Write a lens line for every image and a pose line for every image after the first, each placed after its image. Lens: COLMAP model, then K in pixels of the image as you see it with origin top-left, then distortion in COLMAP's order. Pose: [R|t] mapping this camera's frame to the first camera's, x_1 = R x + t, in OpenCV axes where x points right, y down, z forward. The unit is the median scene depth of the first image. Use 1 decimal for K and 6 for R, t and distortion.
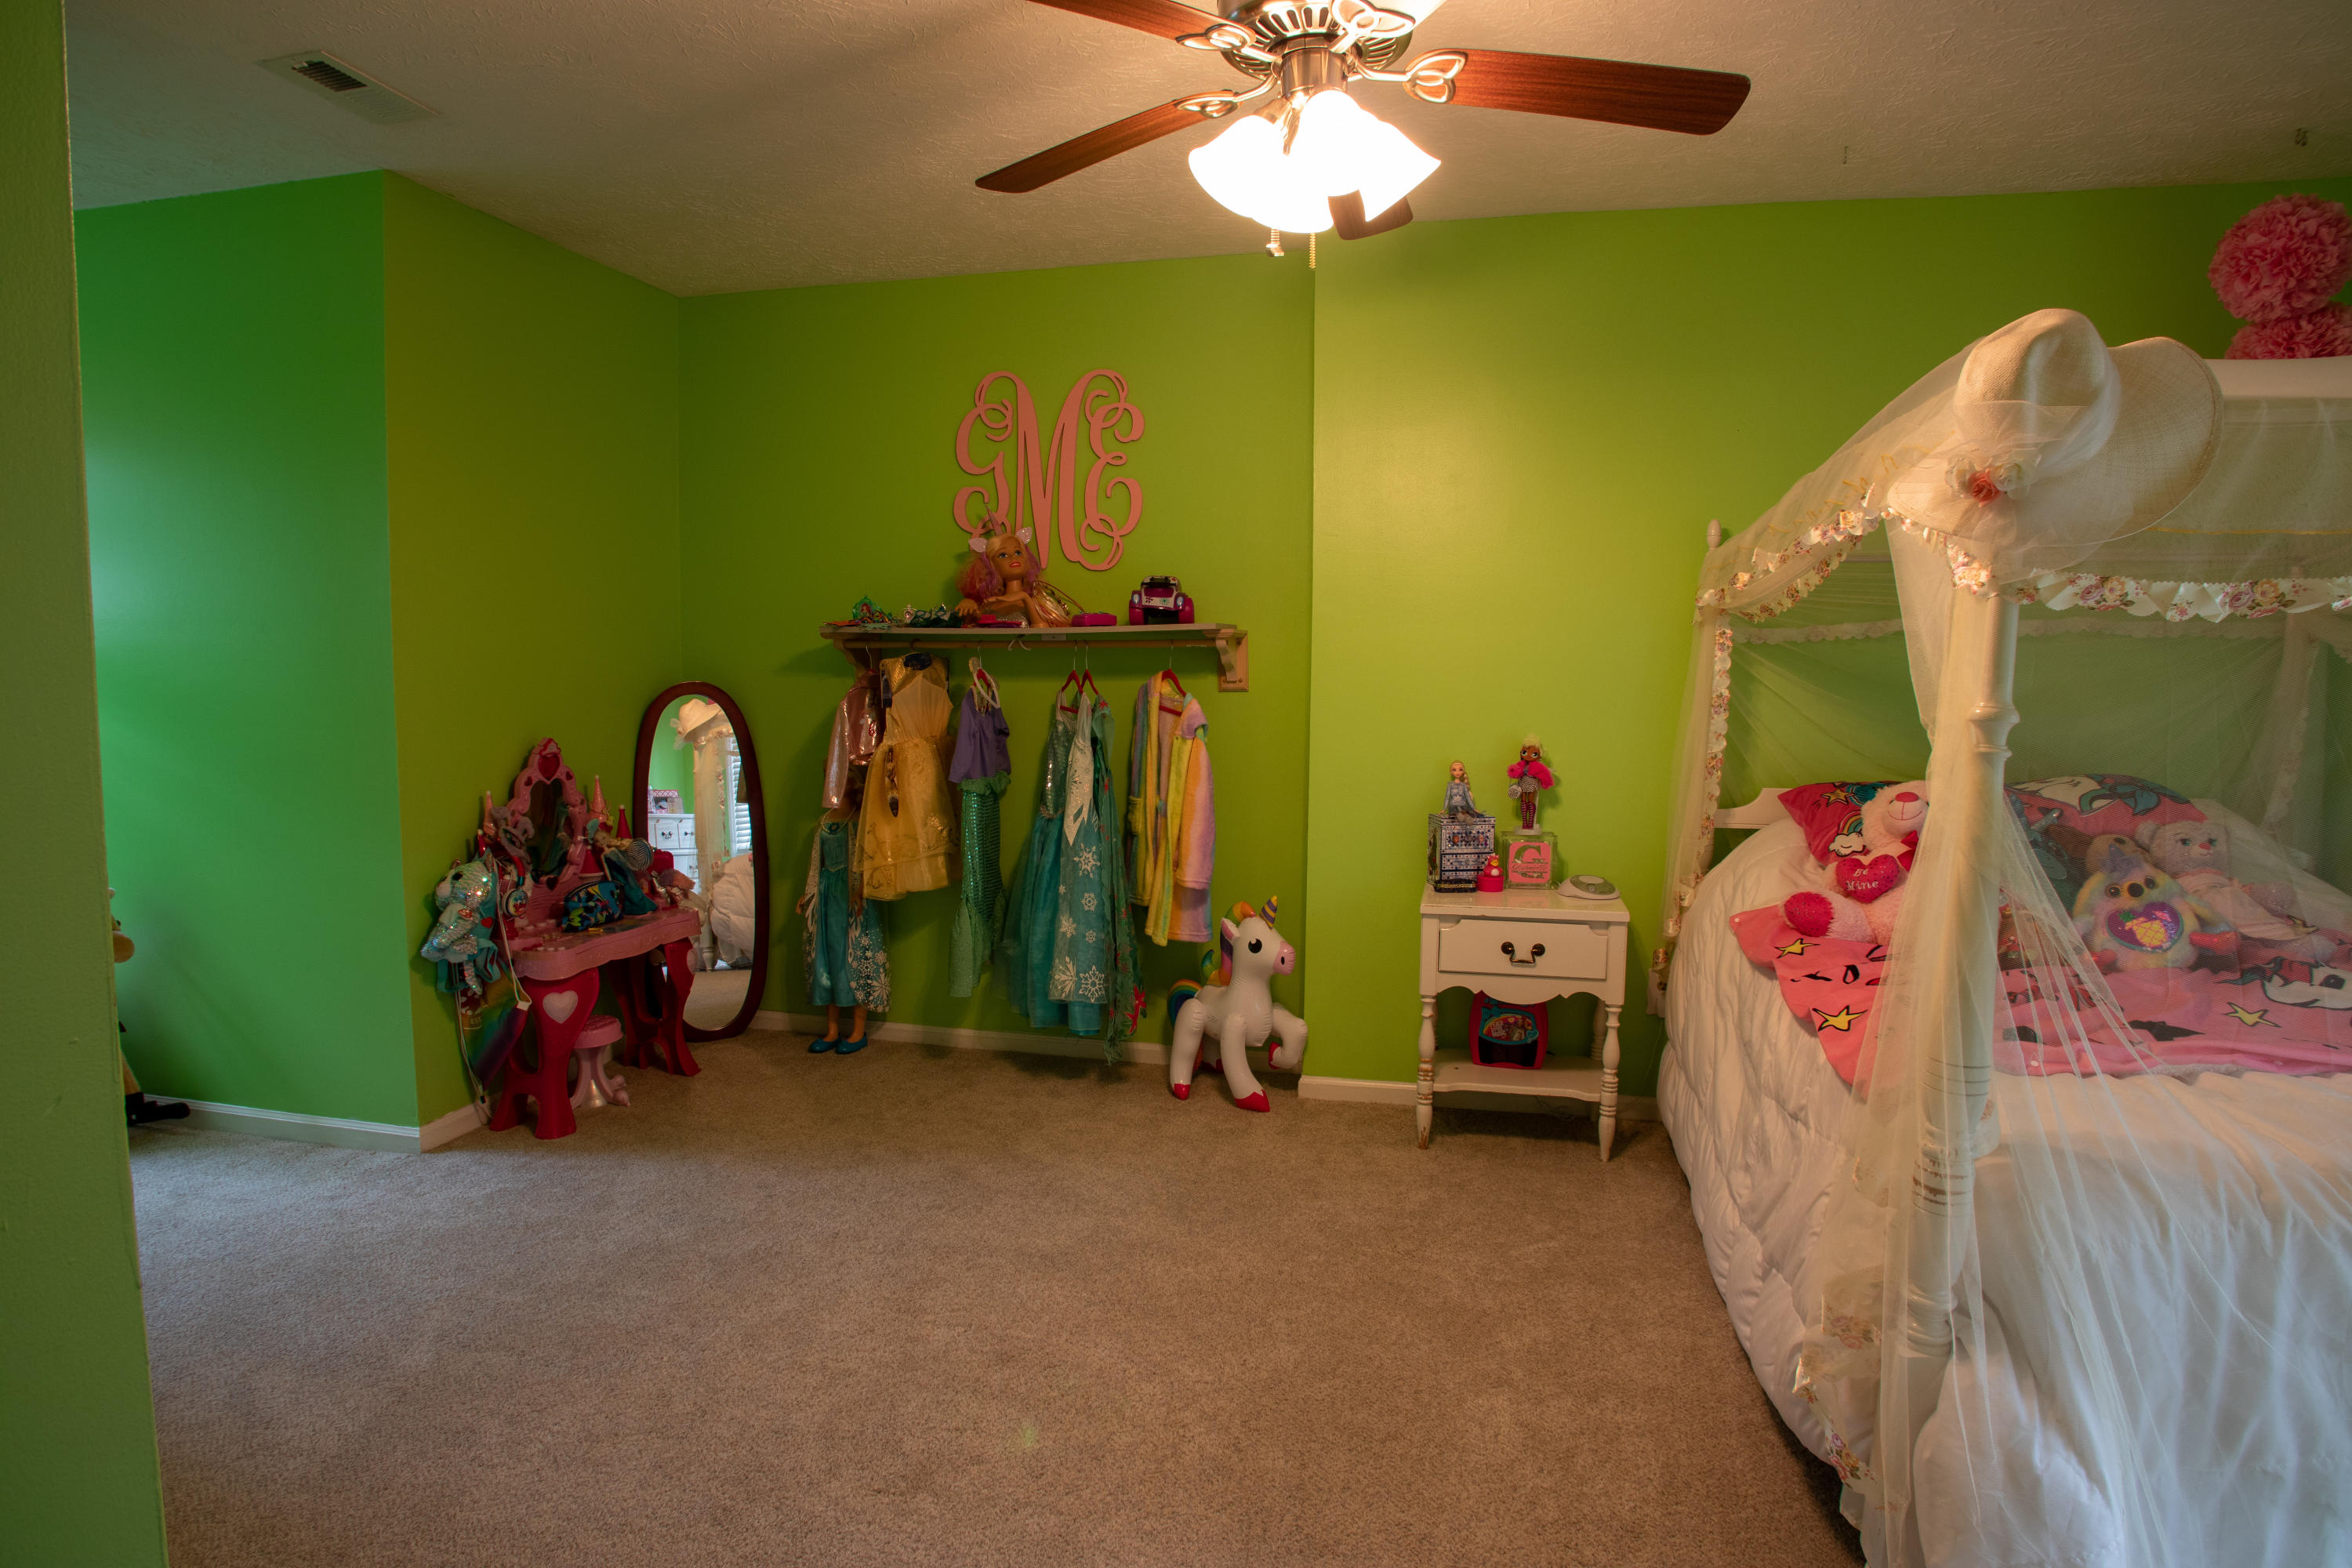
lens RADIAL K [[1327.1, 0, 1180.3], [0, 1327.1, 781.7], [0, 0, 1]] dist [-0.097500, 0.041194]
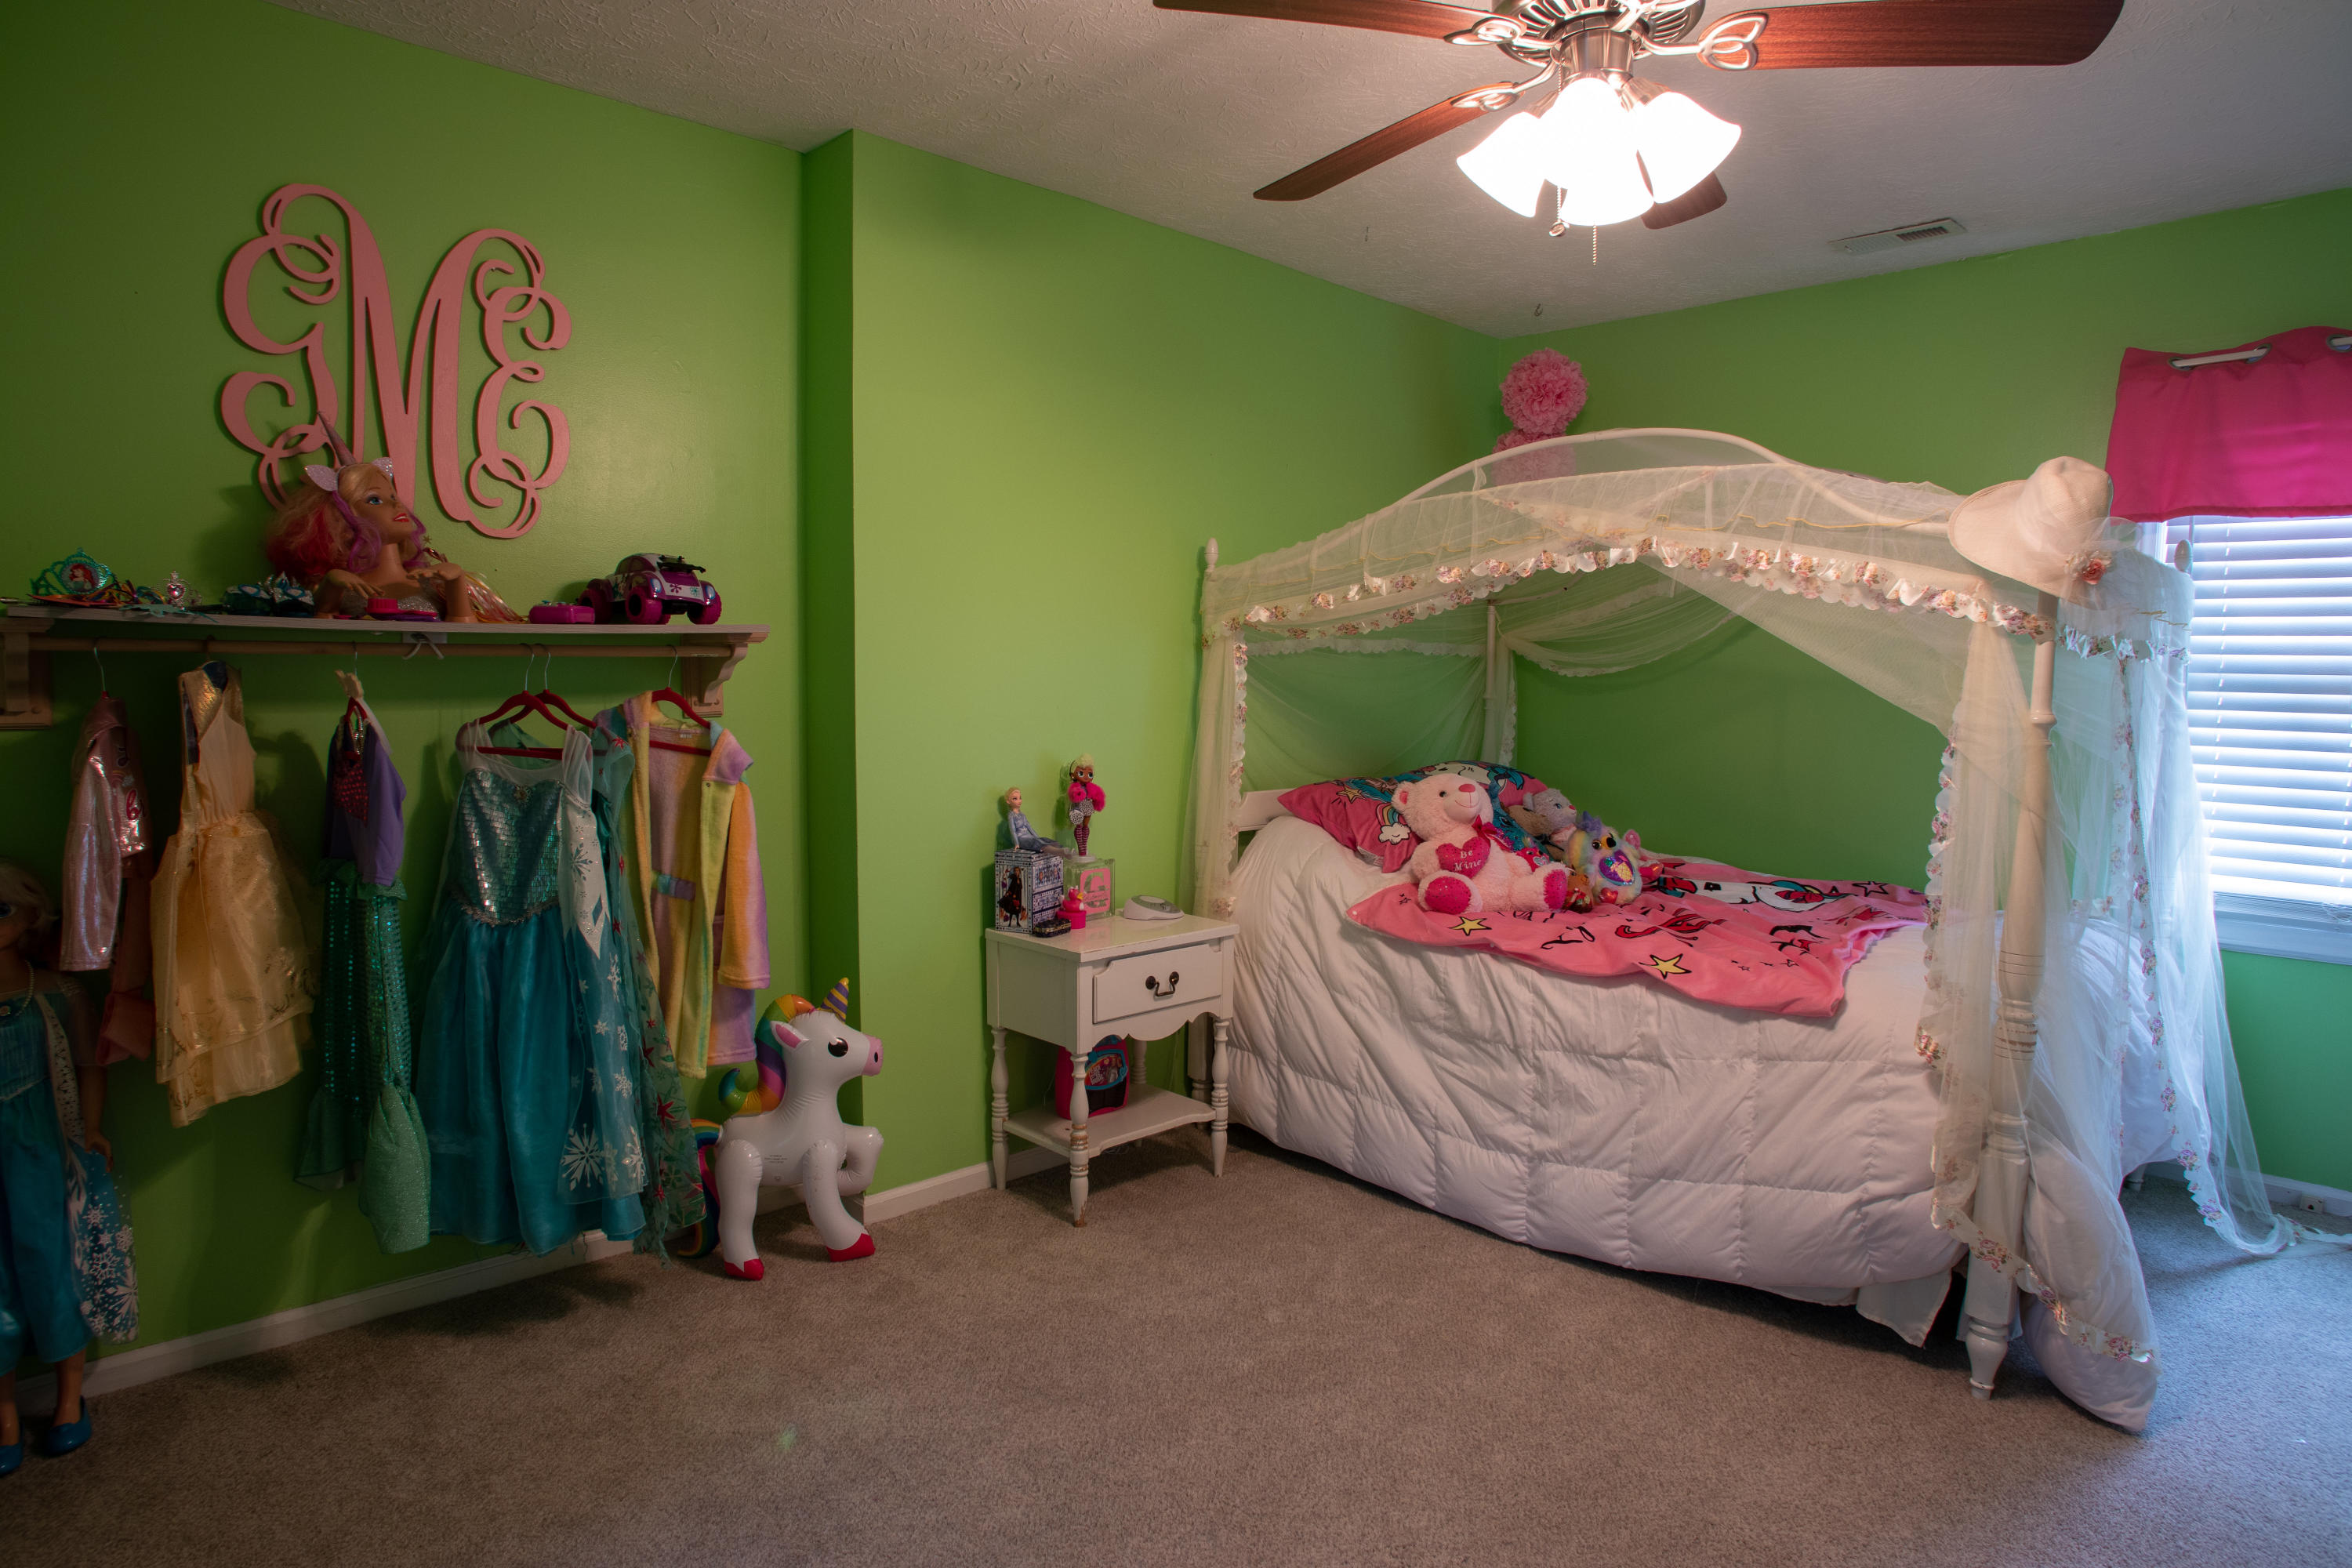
lens RADIAL K [[1327.1, 0, 1161.0], [0, 1327.1, 784.4], [0, 0, 1]] dist [-0.097500, 0.041194]
pose [[0.550277, -0.067156, 0.832277, -0.454689], [0.071142, 0.996907, 0.033404, -0.039120], [-0.831946, 0.040828, 0.553352, 0.410297]]
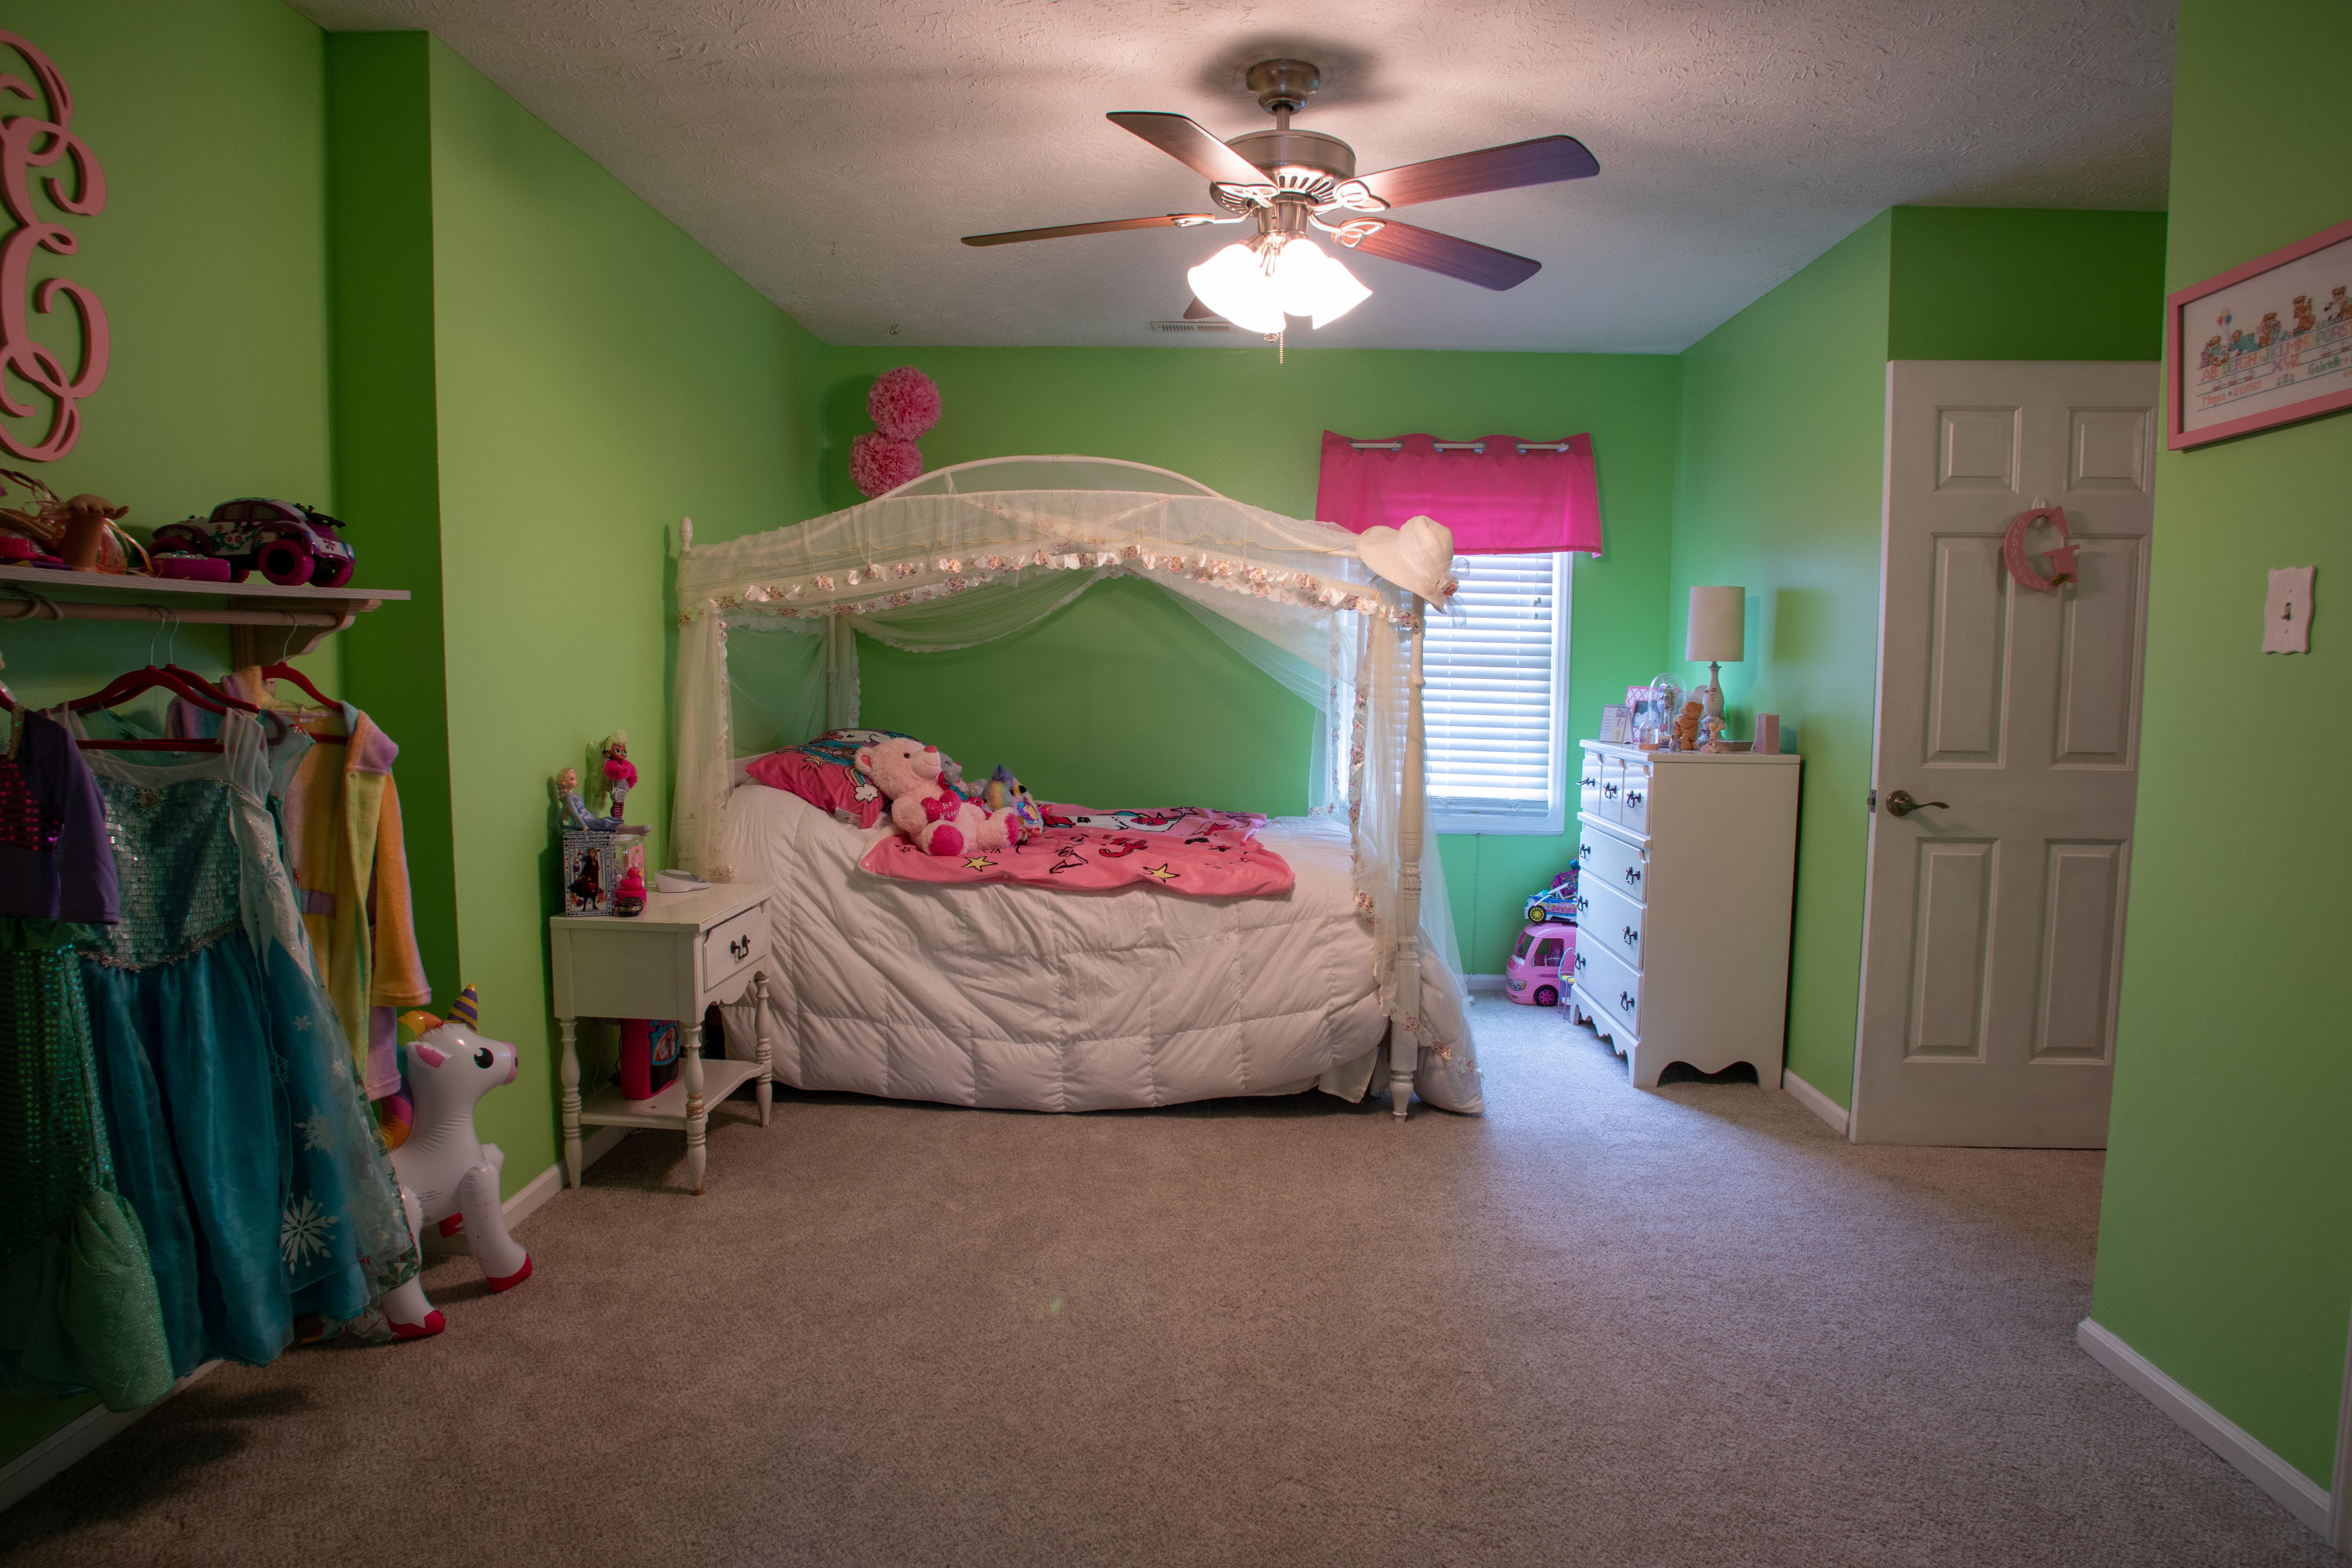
lens RADIAL K [[1272.0, 0, 1177.6], [0, 1272.0, 787.0], [0, 0, 1]] dist [-0.065931, 0.013017]
pose [[-0.160415, -0.101060, 0.981862, -0.620314], [0.076097, 0.990518, 0.114383, -0.063703], [-0.984112, 0.093066, -0.151204, 0.716832]]
